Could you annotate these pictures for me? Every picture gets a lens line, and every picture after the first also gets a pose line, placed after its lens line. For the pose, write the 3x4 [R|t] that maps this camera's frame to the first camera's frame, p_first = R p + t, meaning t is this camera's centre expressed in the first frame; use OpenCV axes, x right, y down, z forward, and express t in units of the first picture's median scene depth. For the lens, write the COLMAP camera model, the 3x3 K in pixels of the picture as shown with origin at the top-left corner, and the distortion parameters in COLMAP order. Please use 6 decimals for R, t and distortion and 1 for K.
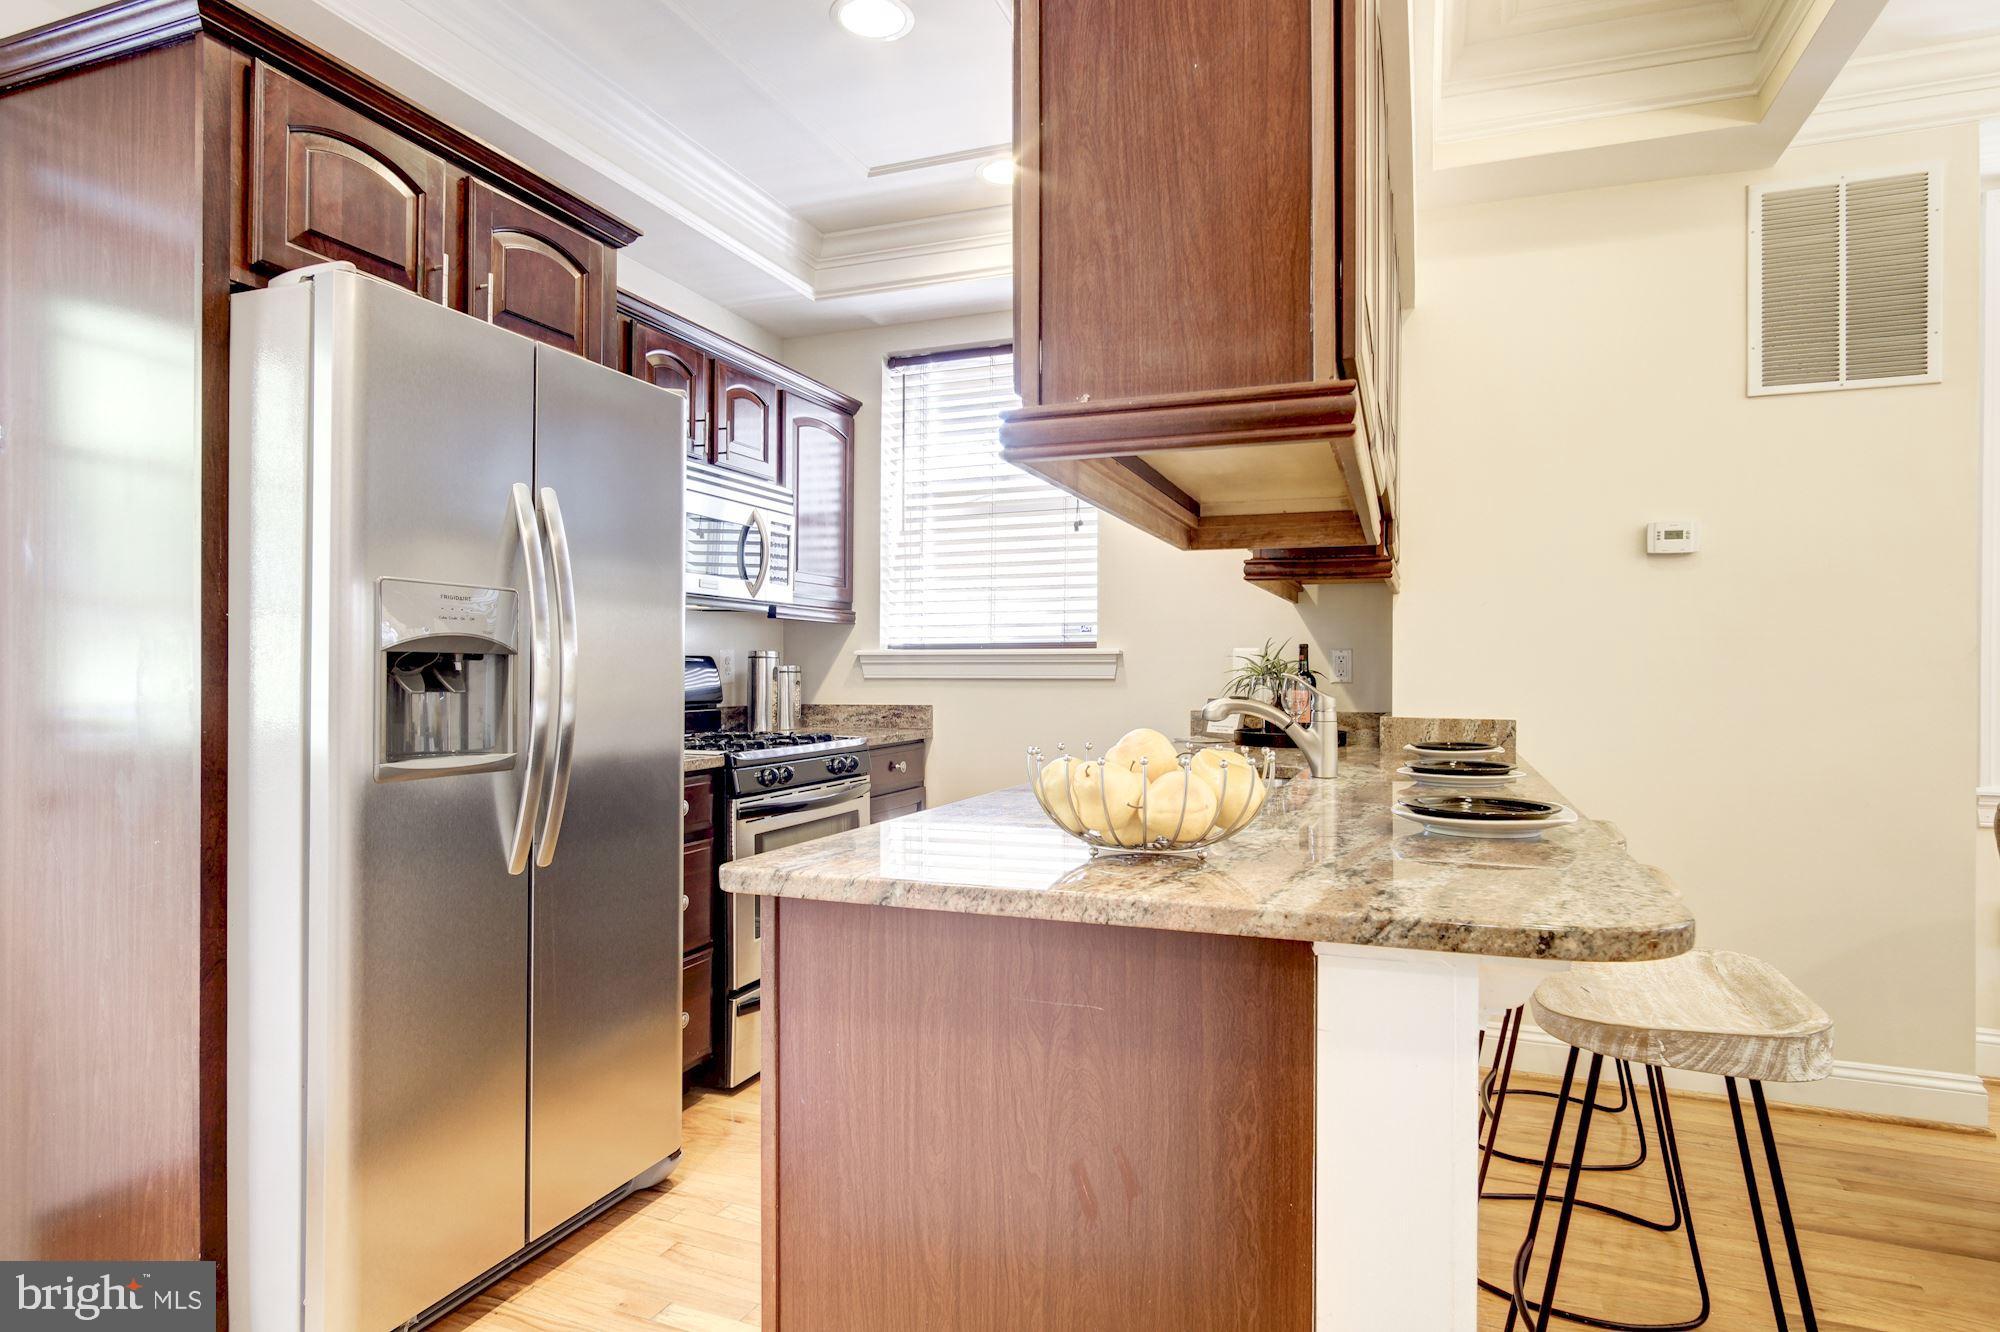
lens RADIAL K [[1089.0, 0, 1004.1], [0, 1089.0, 665.3], [0, 0, 1]] dist [-0.011493, 0.003904]
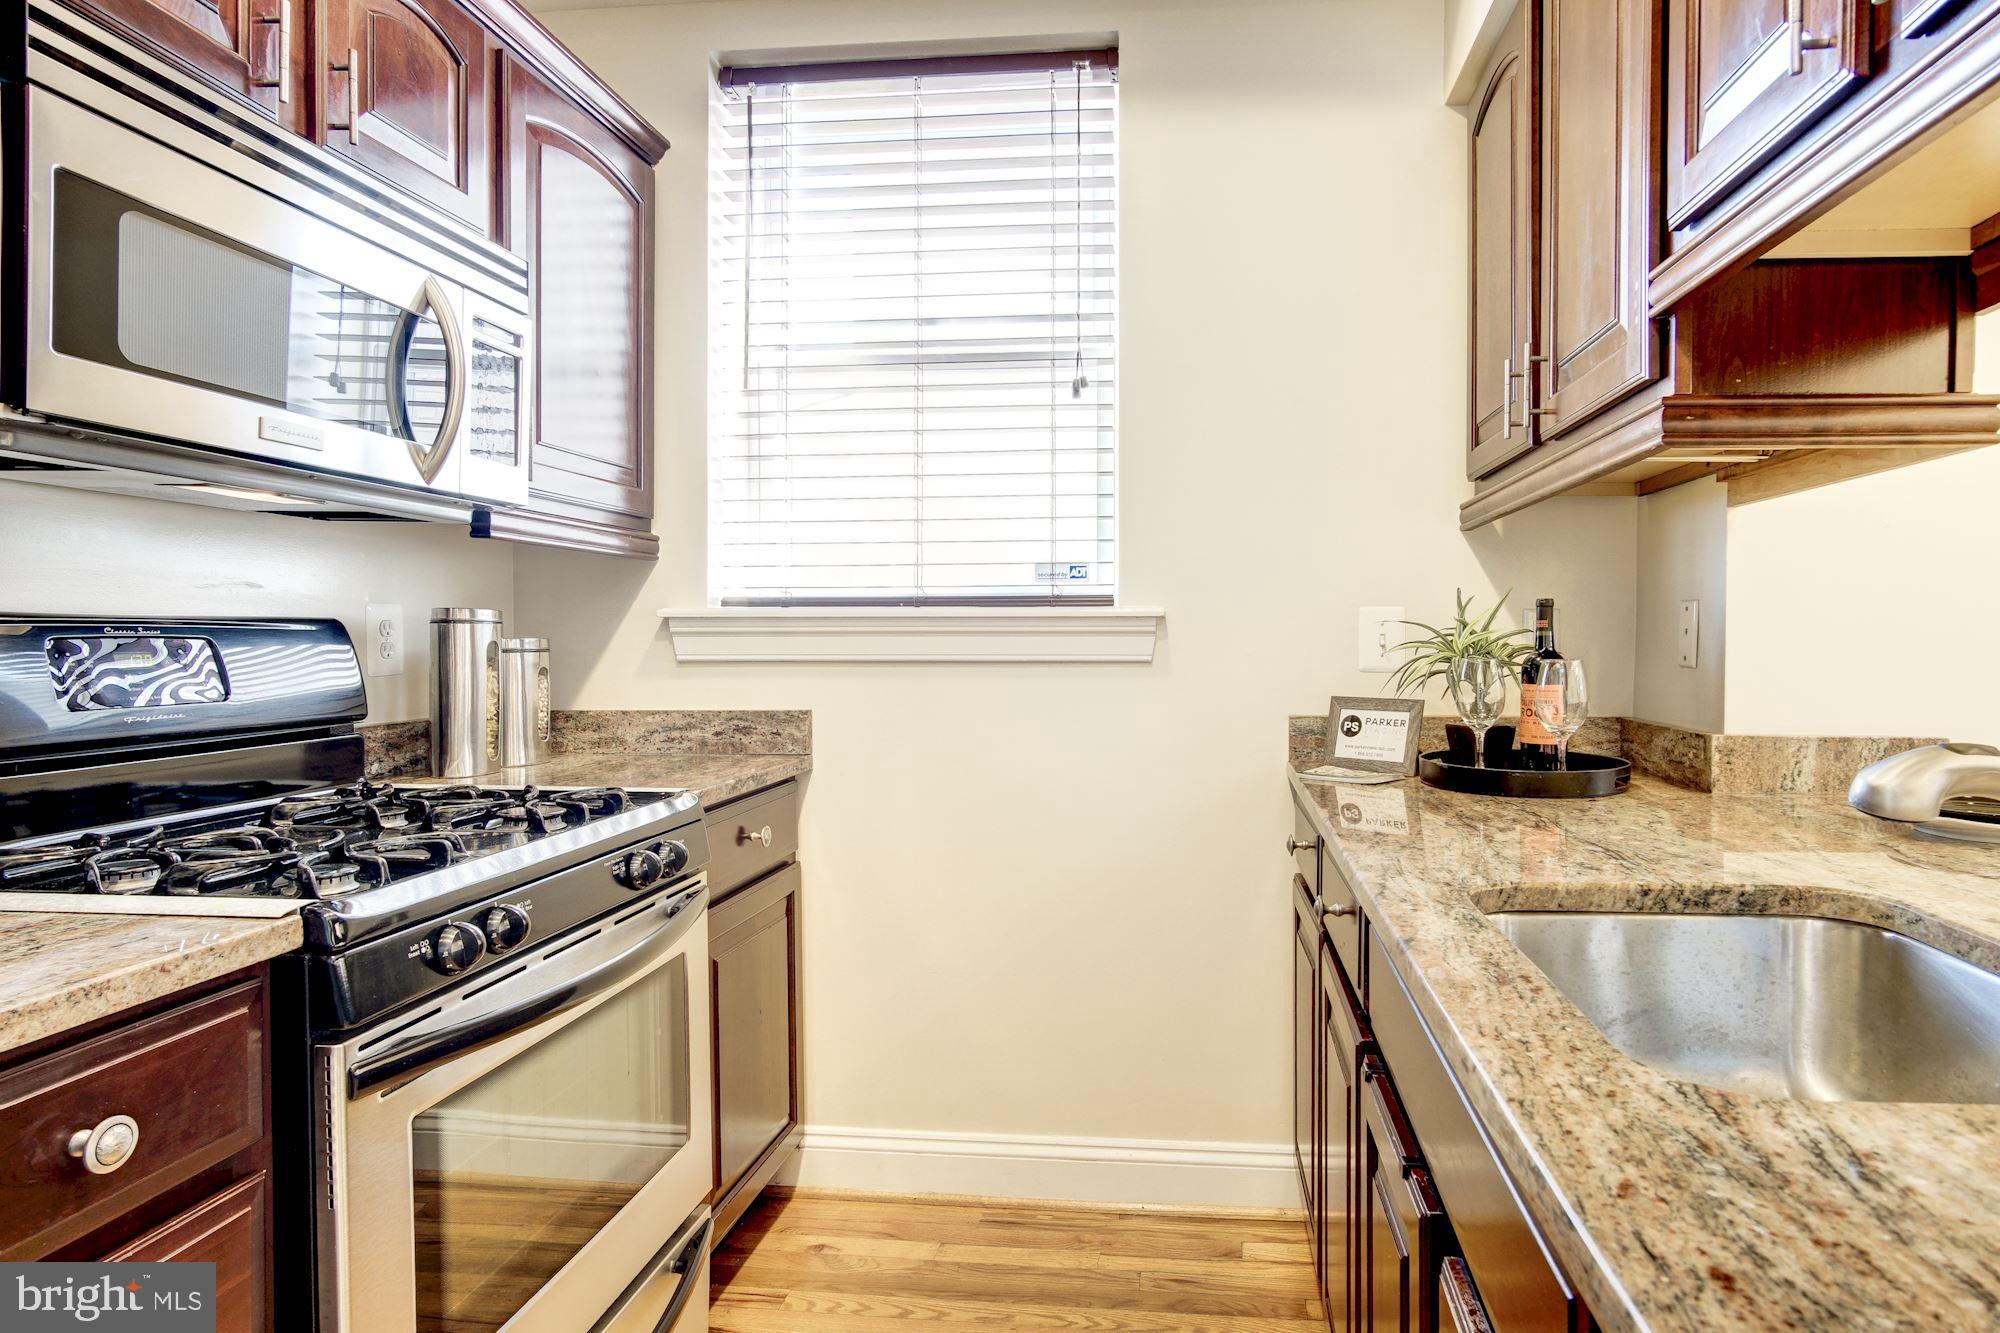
lens RADIAL K [[1089.0, 0, 1040.1], [0, 1089.0, 649.6], [0, 0, 1]] dist [-0.011493, 0.003904]
pose [[0.971860, -0.004067, 0.235524, -0.087024], [-0.000534, 0.999810, 0.019467, -0.004254], [-0.235559, -0.019045, 0.971674, 0.472482]]
